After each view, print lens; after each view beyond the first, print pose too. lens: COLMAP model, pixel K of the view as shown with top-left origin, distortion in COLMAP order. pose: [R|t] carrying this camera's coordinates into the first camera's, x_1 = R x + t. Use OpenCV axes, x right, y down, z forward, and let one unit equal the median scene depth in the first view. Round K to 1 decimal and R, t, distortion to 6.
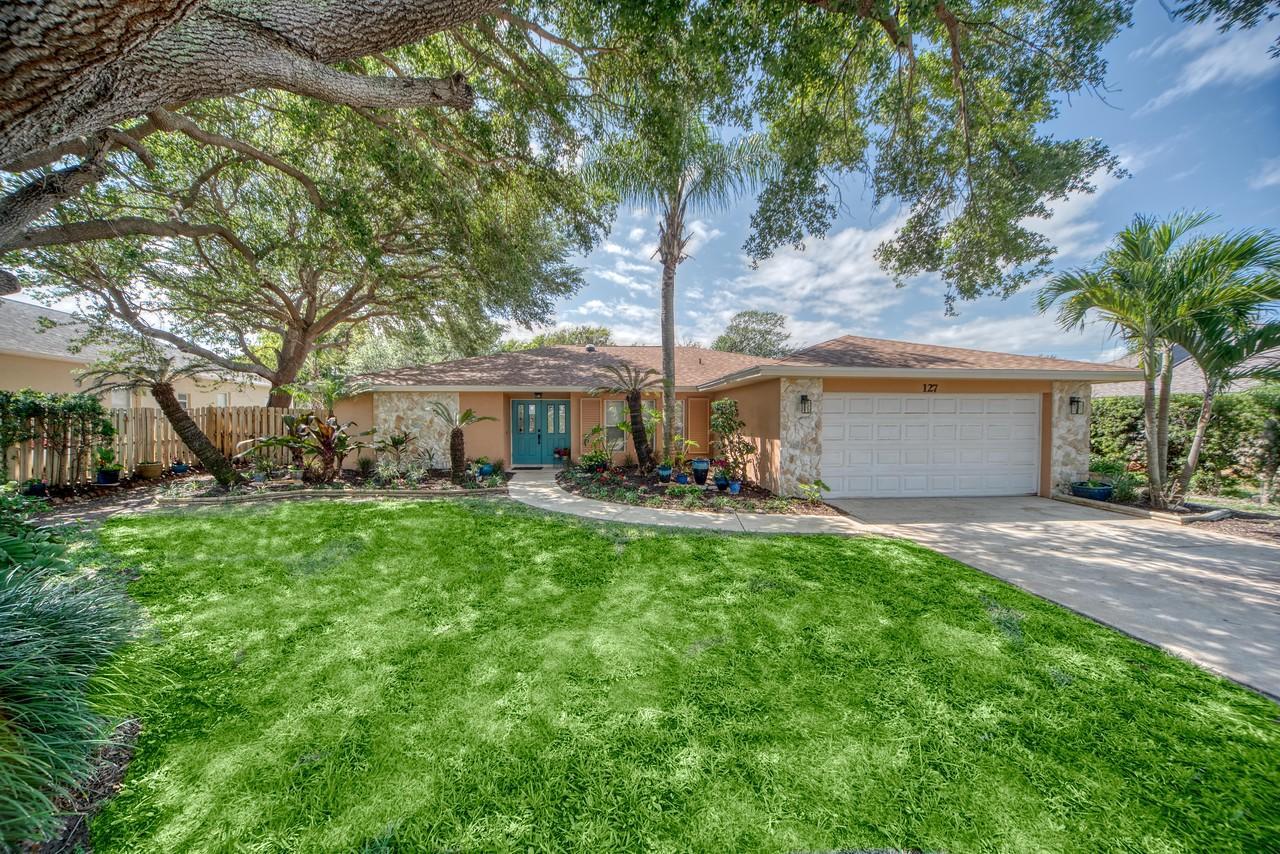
lens RADIAL K [[444.9, 0, 632.9], [0, 444.9, 431.9], [0, 0, 1]] dist [-0.001088, -0.000061]
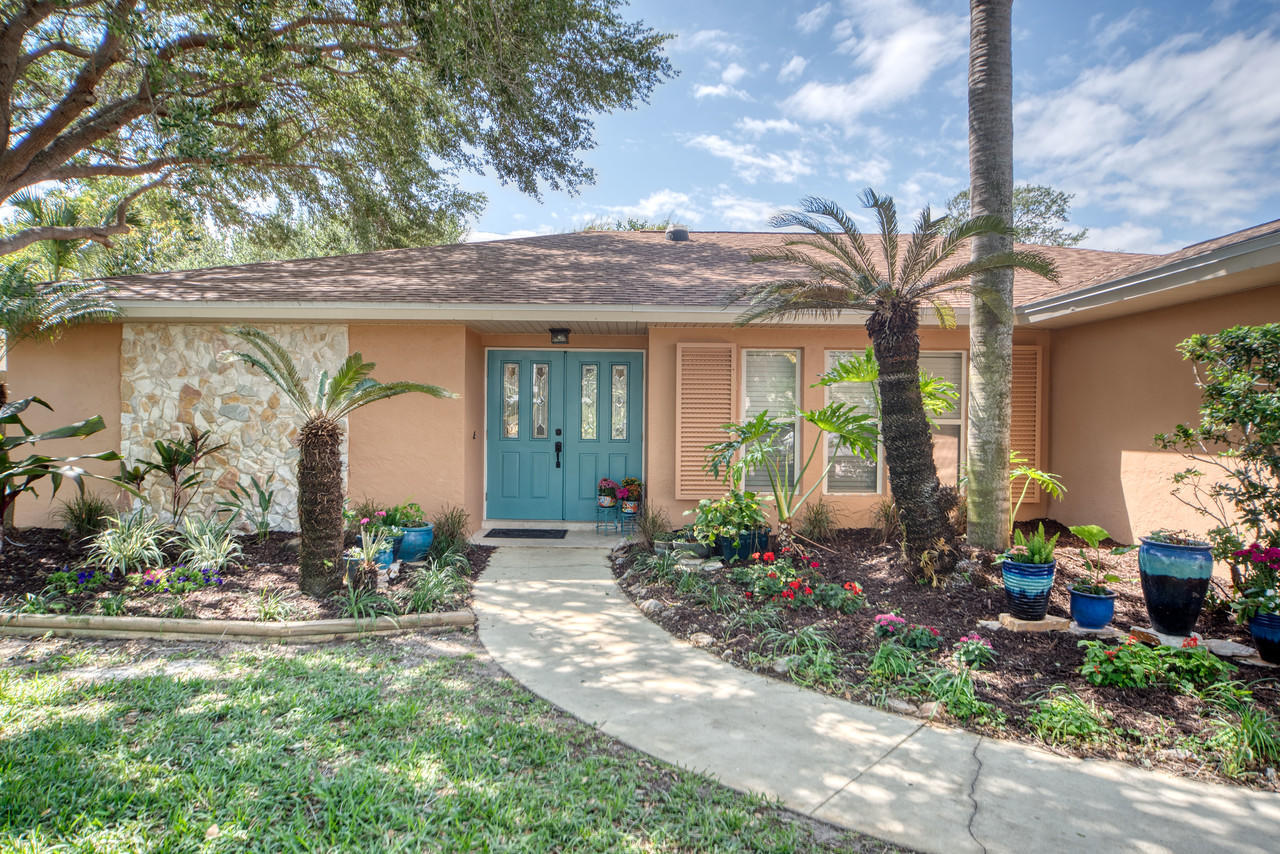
lens RADIAL K [[826.8, 0, 640.0], [0, 826.8, 427.0], [0, 0, 1]] dist [-0.000996, 0.000174]
pose [[0.997090, 0.011482, -0.075357, -0.110425], [-0.012849, 0.999761, -0.017688, 0.005052], [0.075136, 0.018605, 0.997000, 0.383156]]
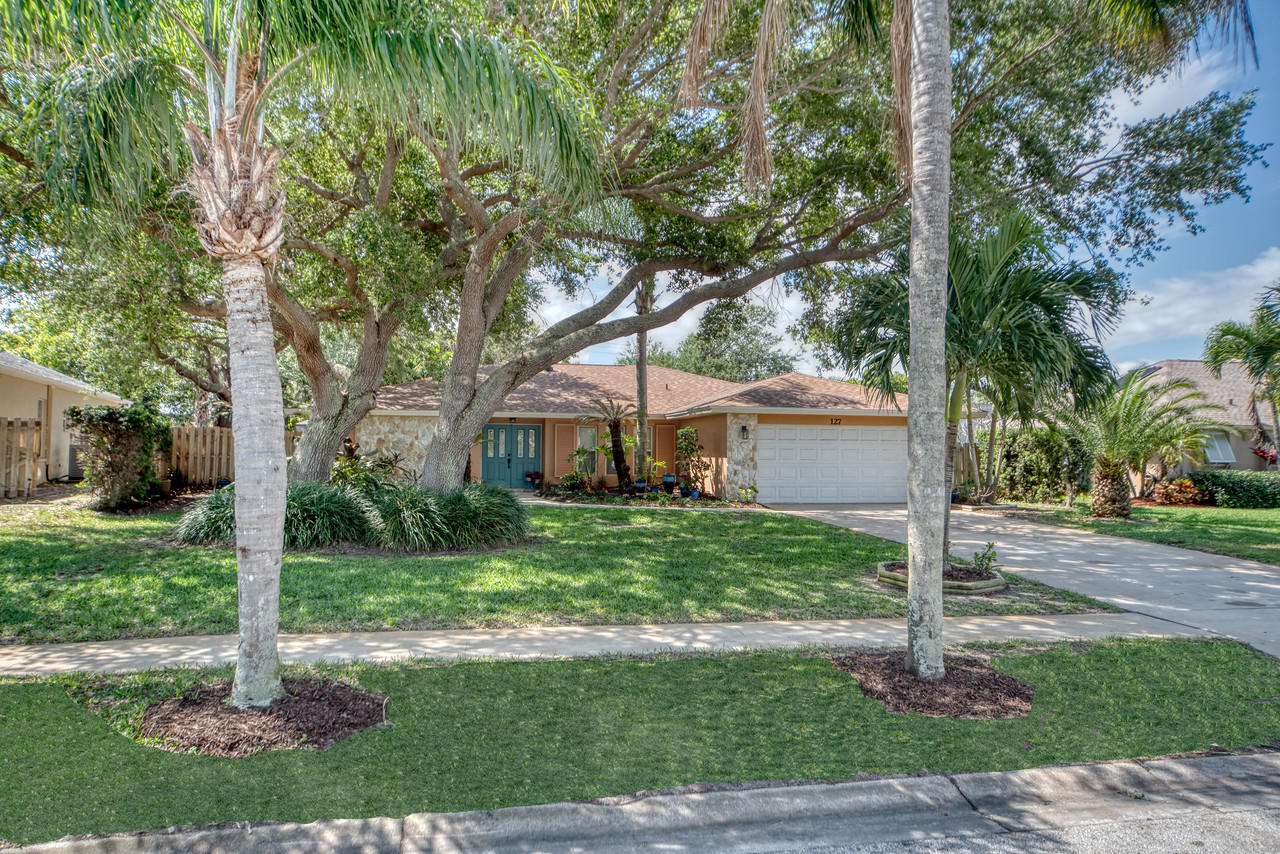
lens RADIAL K [[826.8, 0, 640.0], [0, 826.8, 427.0], [0, 0, 1]] dist [-0.000996, 0.000174]
pose [[0.991971, 0.011614, 0.125927, -0.188638], [-0.004167, 0.998235, -0.059237, 0.053959], [-0.126393, 0.058236, 0.990269, -1.101215]]
